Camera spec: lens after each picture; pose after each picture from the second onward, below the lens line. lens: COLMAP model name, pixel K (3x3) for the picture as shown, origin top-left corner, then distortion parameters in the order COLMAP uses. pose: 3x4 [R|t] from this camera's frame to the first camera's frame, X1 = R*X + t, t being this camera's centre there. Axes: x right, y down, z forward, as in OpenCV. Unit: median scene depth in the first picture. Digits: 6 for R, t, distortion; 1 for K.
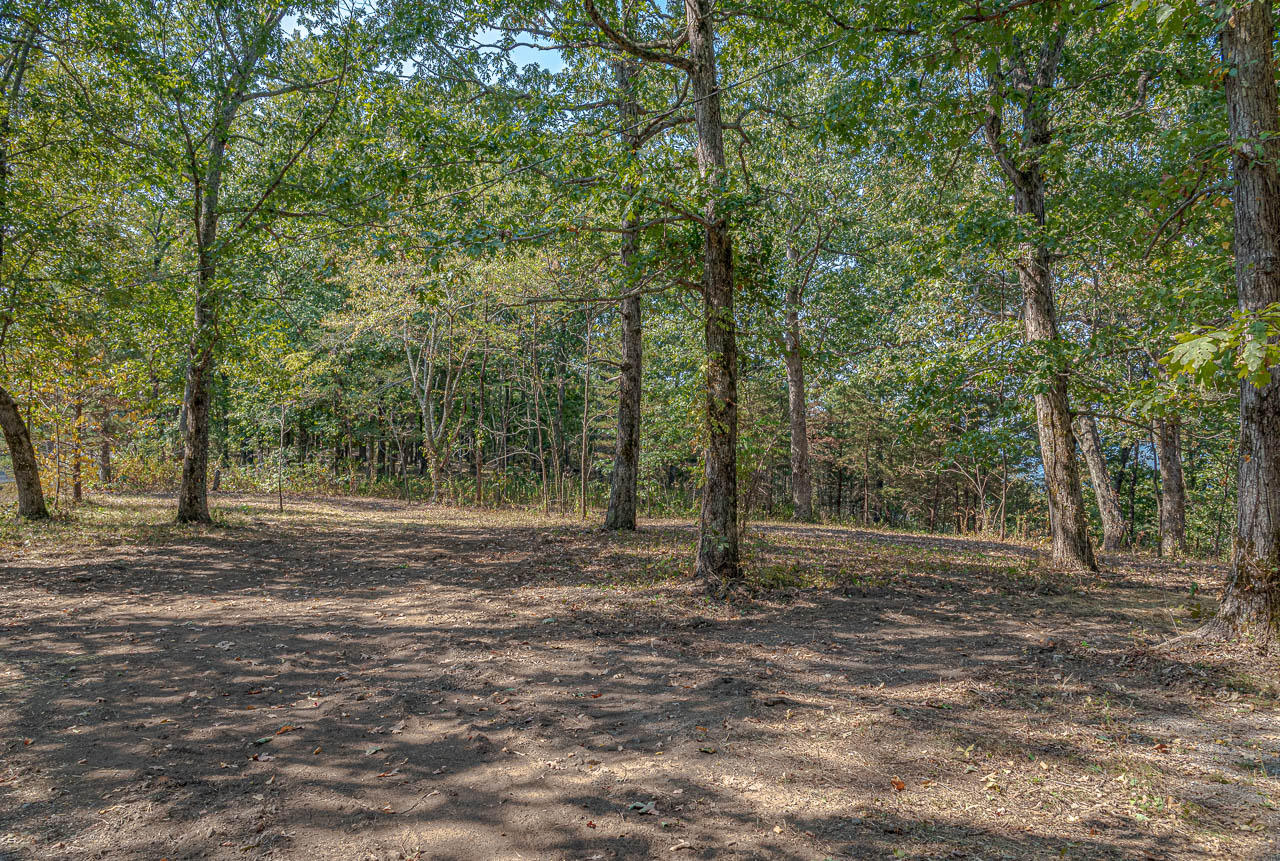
lens RADIAL K [[893.0, 0, 638.6], [0, 893.0, 434.5], [0, 0, 1]] dist [0.002405, 0.000232]
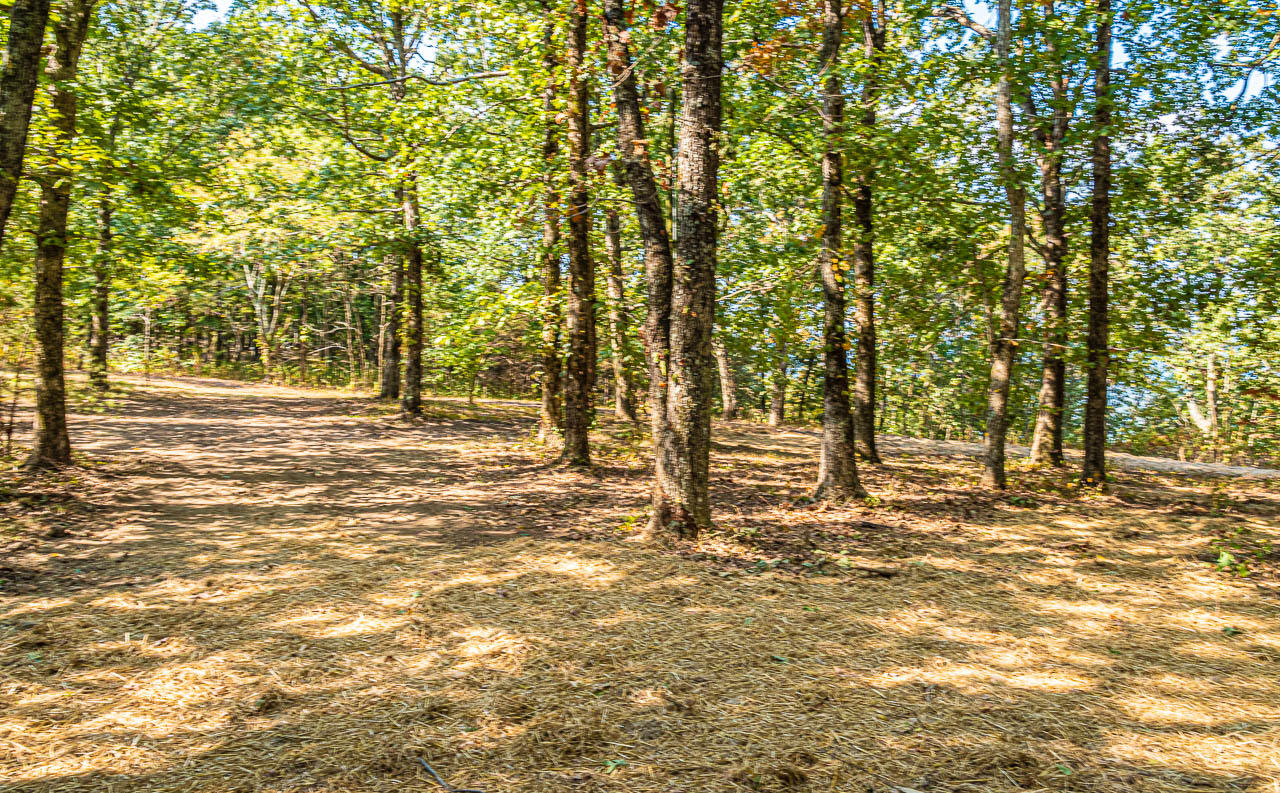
lens RADIAL K [[909.1, 0, 640.2], [0, 909.1, 388.0], [0, 0, 1]] dist [-0.006318, 0.000228]
pose [[0.985906, 0.017348, 0.166399, 0.084872], [-0.028417, 0.997521, 0.064374, -0.016140], [-0.164870, -0.068195, 0.983955, -0.379440]]
